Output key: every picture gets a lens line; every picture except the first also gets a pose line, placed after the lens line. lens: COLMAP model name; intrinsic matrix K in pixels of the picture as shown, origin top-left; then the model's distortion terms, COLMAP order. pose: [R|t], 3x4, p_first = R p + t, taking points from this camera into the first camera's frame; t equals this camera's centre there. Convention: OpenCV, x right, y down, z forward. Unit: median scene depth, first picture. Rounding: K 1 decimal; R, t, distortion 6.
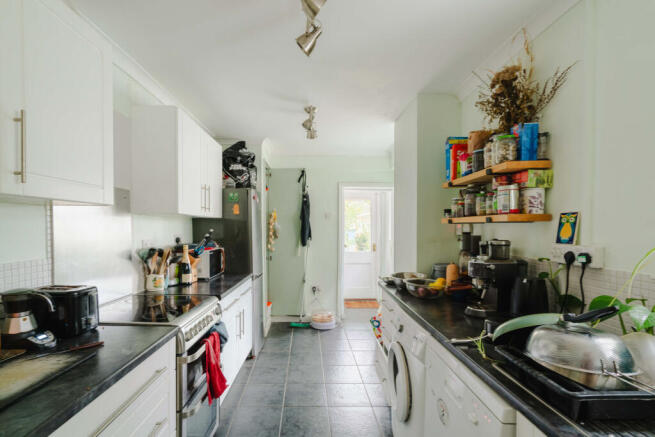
lens RADIAL K [[302.7, 0, 327.5], [0, 302.7, 218.5], [0, 0, 1]] dist [-0.001906, 0.000063]
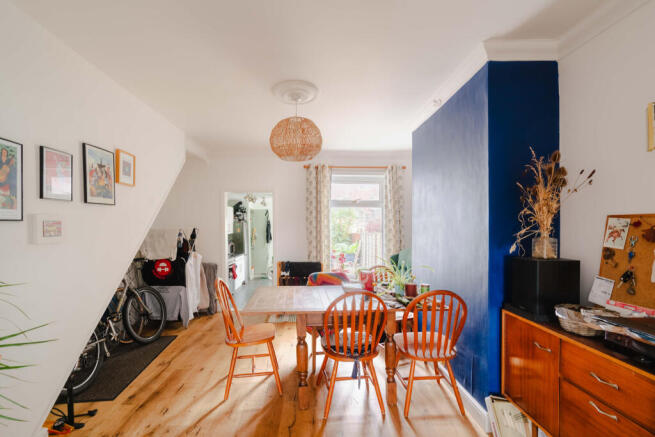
lens RADIAL K [[302.7, 0, 327.5], [0, 302.7, 218.5], [0, 0, 1]] dist [-0.001906, 0.000063]
pose [[0.999997, -0.000843, 0.002374, 0.417457], [0.000809, 0.999898, 0.014250, -0.145019], [-0.002386, -0.014248, 0.999896, -1.463387]]
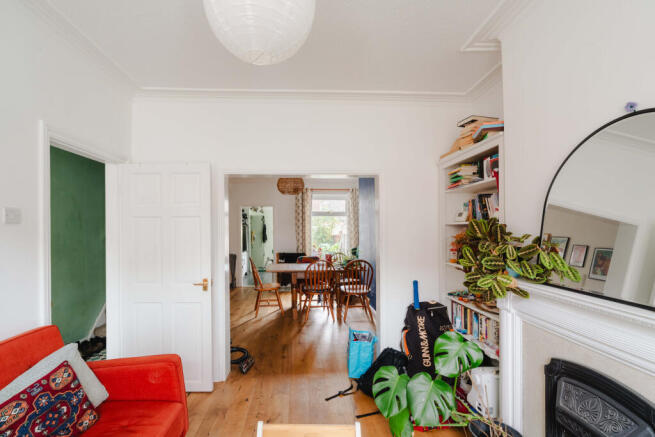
lens RADIAL K [[302.7, 0, 327.5], [0, 302.7, 218.5], [0, 0, 1]] dist [-0.001906, 0.000063]
pose [[0.999096, -0.002553, 0.042423, 0.453348], [0.002267, 0.999974, 0.006783, -0.176357], [-0.042439, -0.006680, 0.999077, -2.127395]]
